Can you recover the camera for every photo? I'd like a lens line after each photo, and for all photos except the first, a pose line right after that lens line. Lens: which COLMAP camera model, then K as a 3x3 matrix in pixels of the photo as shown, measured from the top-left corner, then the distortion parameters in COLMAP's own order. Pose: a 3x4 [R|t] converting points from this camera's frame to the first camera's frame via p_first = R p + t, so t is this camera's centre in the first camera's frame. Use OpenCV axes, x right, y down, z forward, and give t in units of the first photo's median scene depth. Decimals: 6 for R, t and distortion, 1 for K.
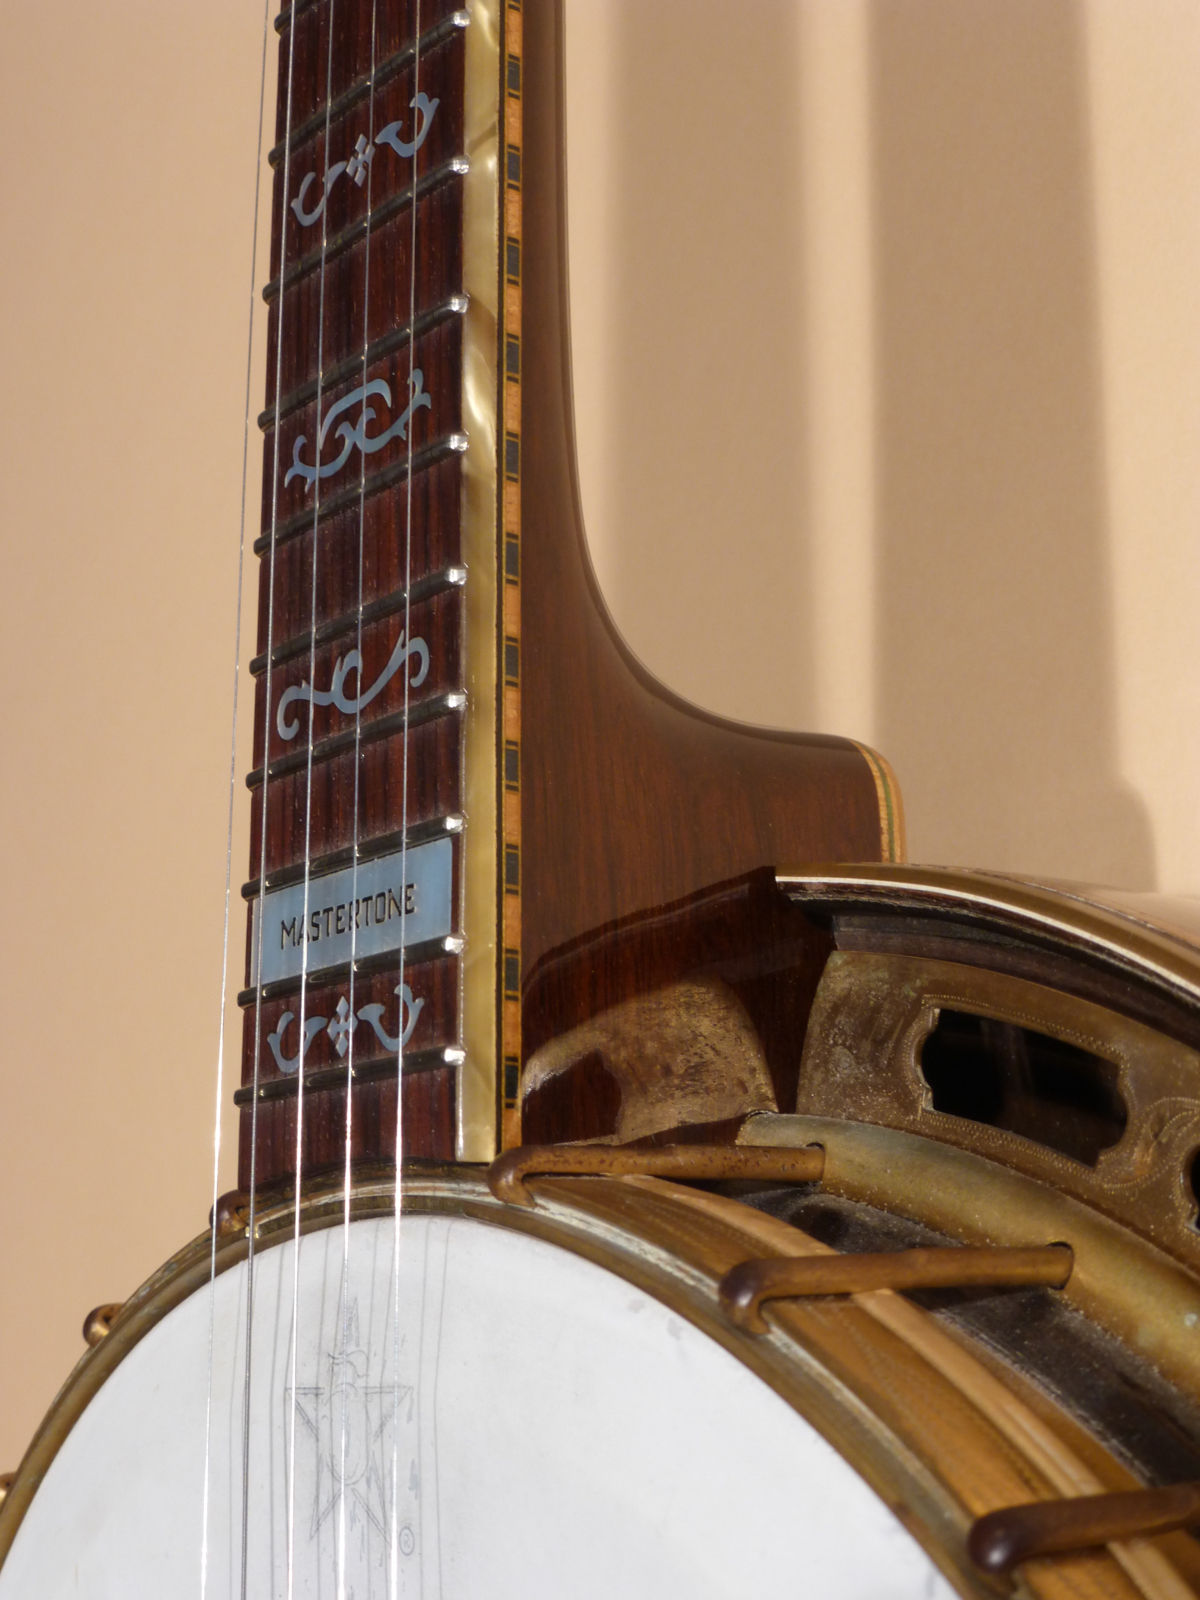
lens RADIAL K [[2825.7, 0, 607.1], [0, 2825.7, 814.1], [0, 0, 1]] dist [-0.122435, 0.000000]
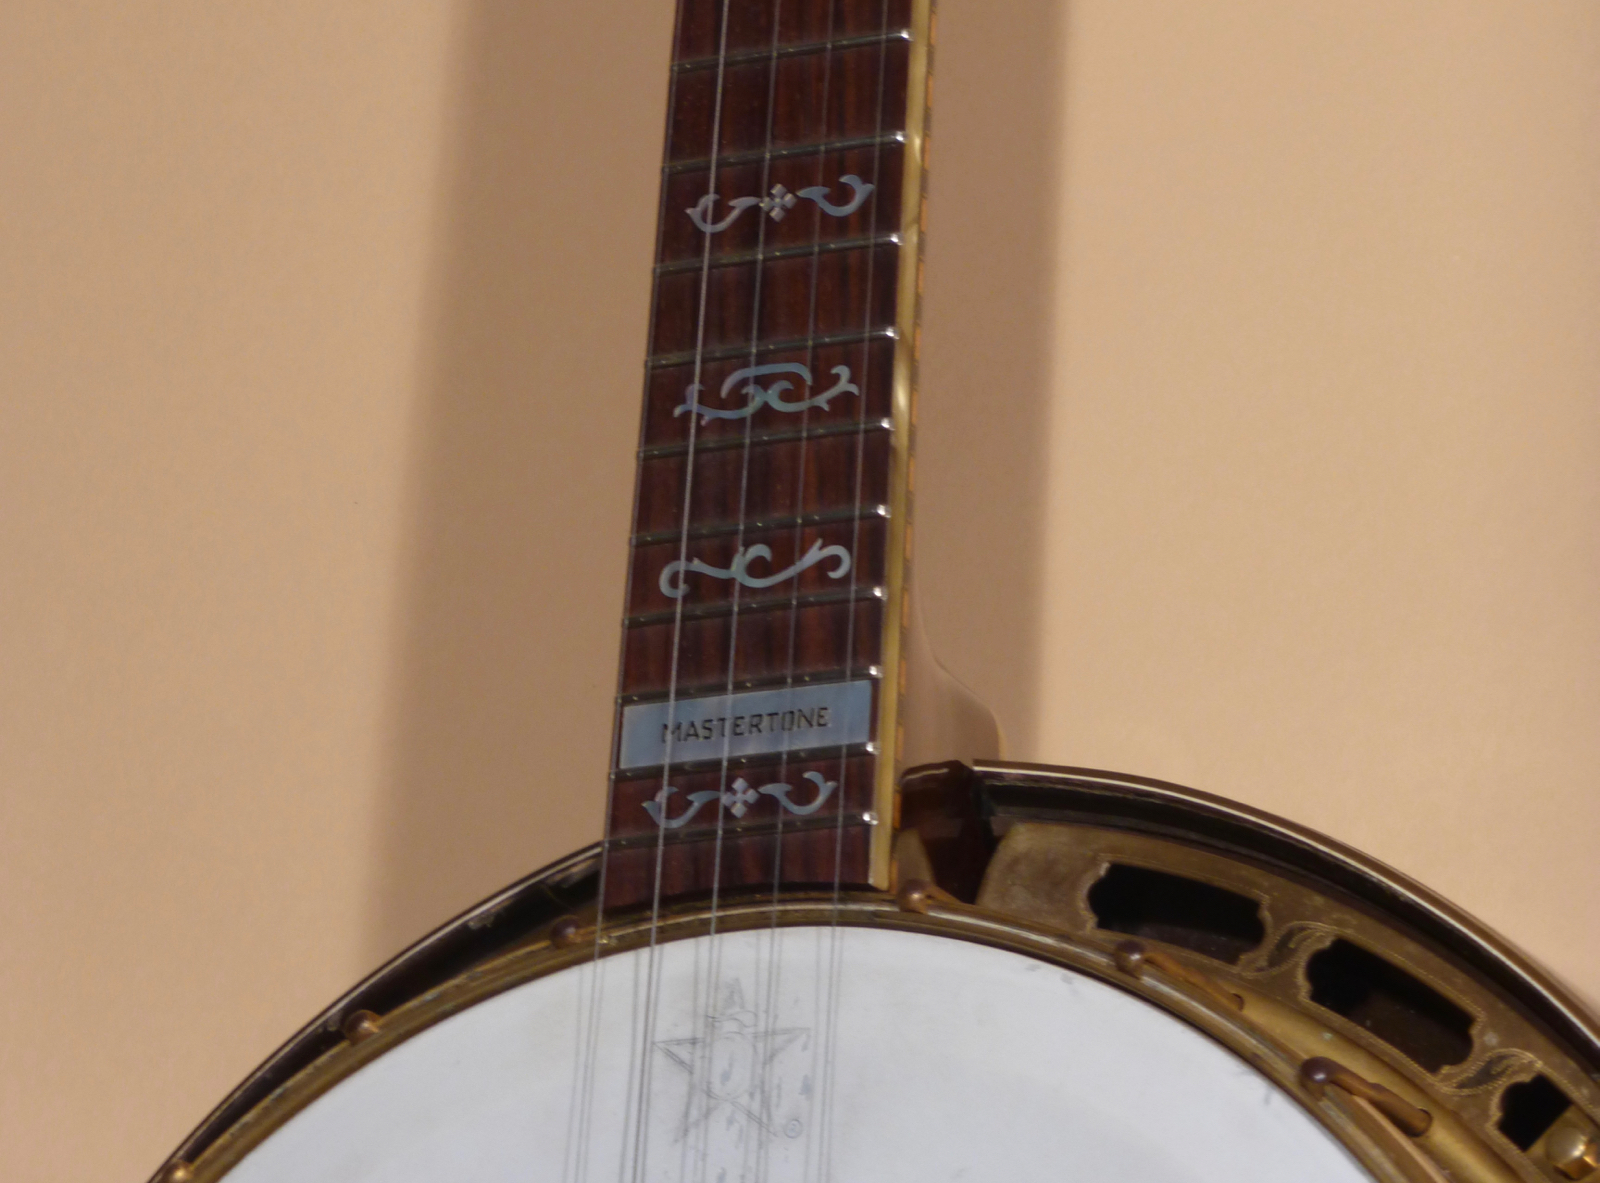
lens RADIAL K [[7086.9, 0, 799.8], [0, 7086.9, 589.8], [0, 0, 1]] dist [-0.195236, 0.000000]
pose [[0.873715, 0.218078, 0.434816, -1.695651], [-0.157936, 0.972626, -0.170458, 0.595308], [-0.460086, 0.080259, 0.884239, -2.264312]]
